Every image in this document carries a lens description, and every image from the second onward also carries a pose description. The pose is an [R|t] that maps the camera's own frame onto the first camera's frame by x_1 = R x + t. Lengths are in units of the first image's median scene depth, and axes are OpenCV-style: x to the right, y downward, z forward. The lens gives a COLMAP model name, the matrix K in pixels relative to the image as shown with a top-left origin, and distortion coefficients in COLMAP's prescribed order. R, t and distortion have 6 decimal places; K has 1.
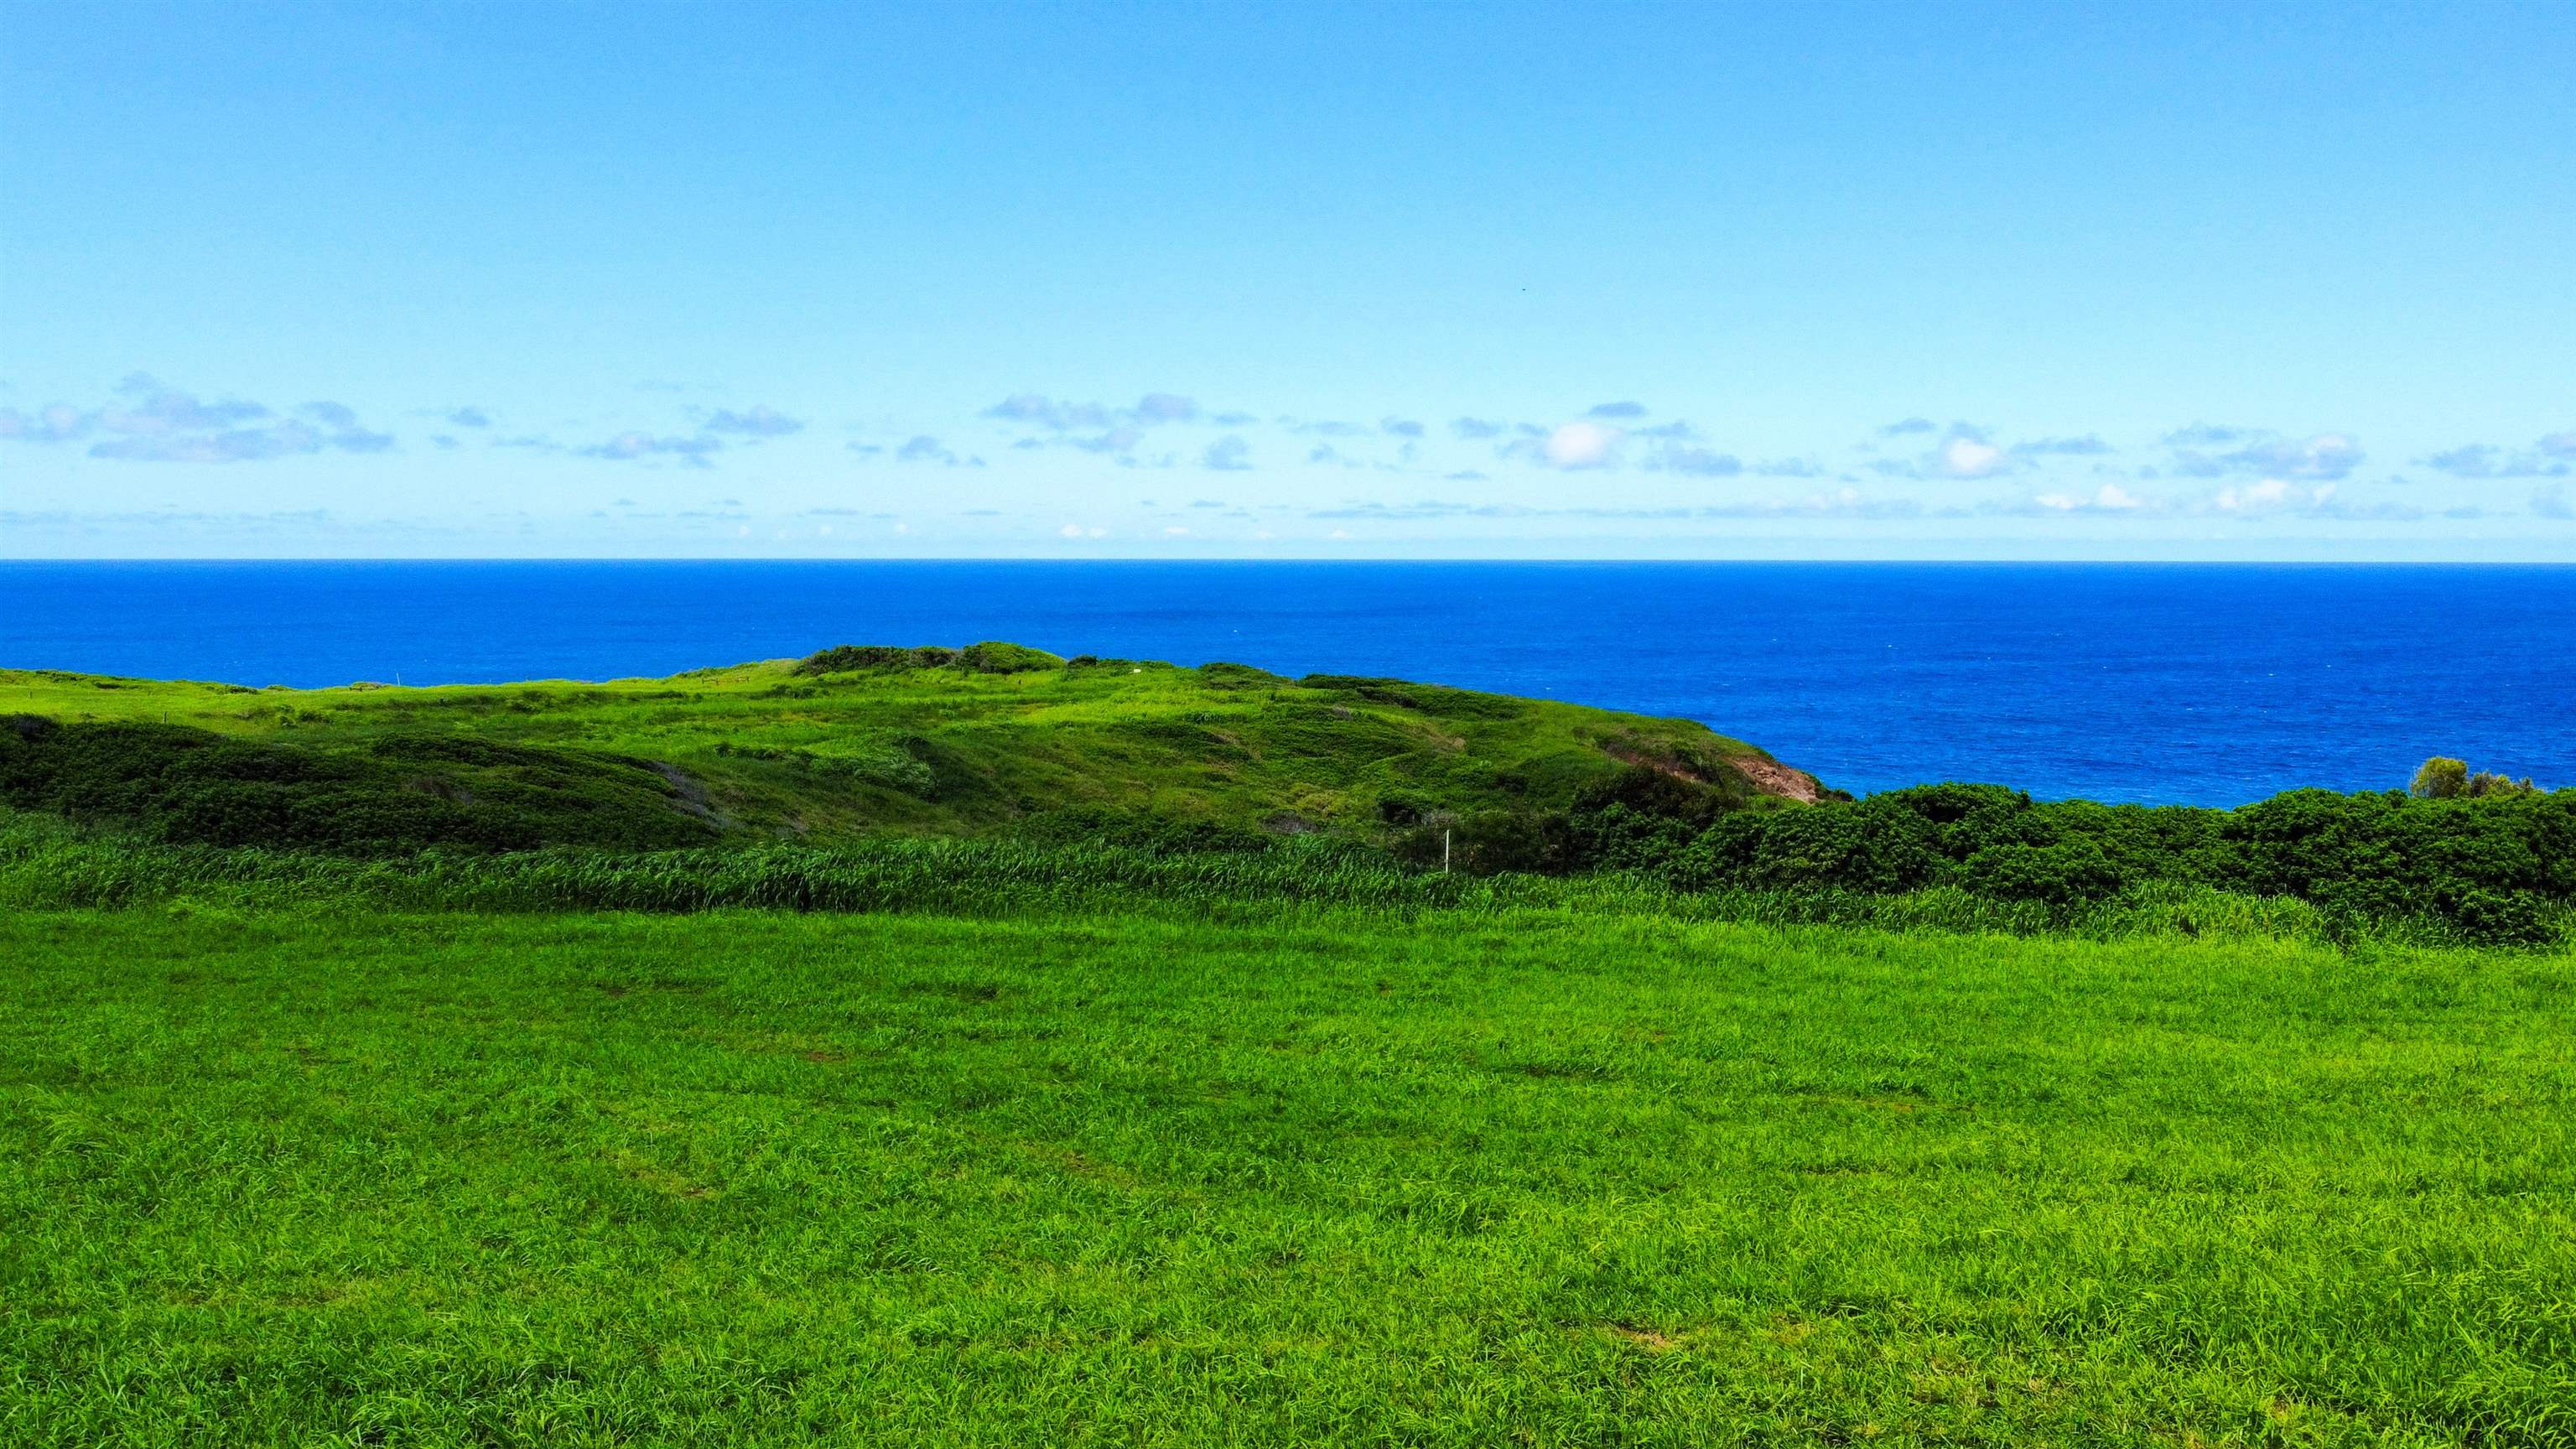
lens RADIAL K [[2031.8, 0, 1288.0], [0, 2031.8, 724.5], [0, 0, 1]] dist [-0.002390, 0.004915]
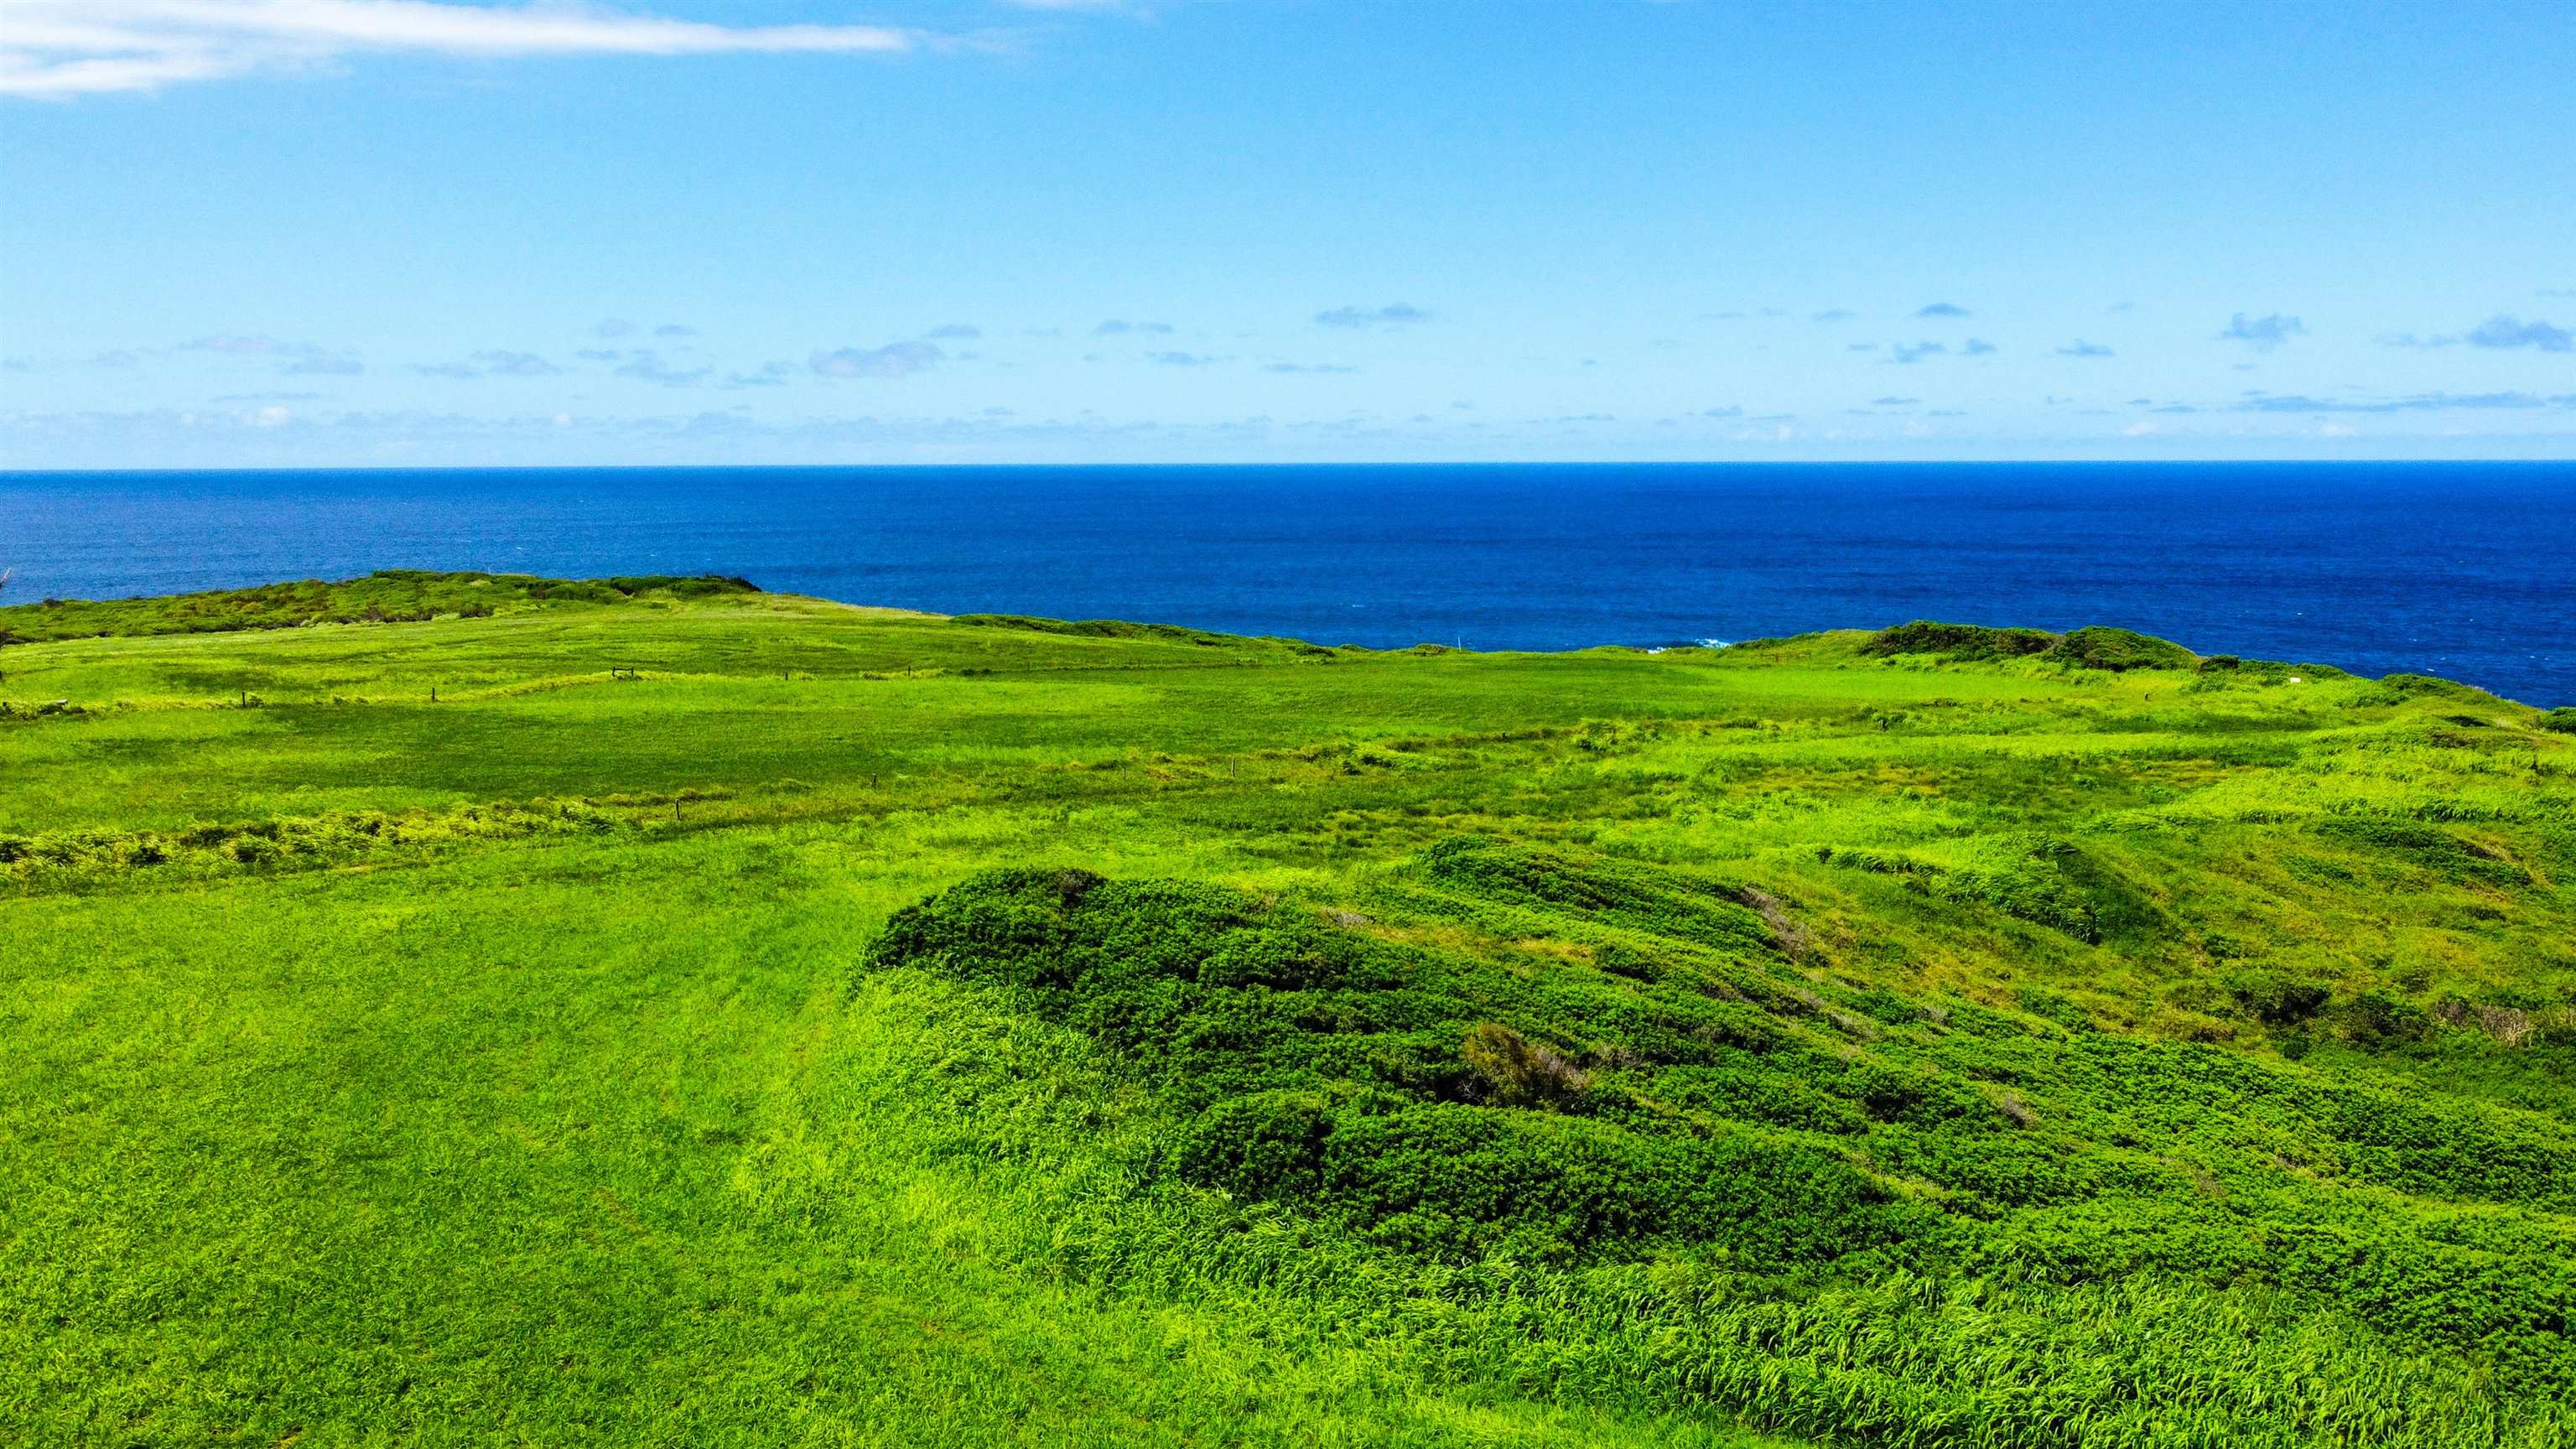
lens RADIAL K [[2031.8, 0, 1288.0], [0, 2031.8, 724.5], [0, 0, 1]] dist [-0.002390, 0.004915]
pose [[0.879358, 0.063570, -0.471899, -0.076957], [-0.040299, 0.997428, 0.059269, -0.071212], [0.474453, -0.033101, 0.879658, 0.163116]]
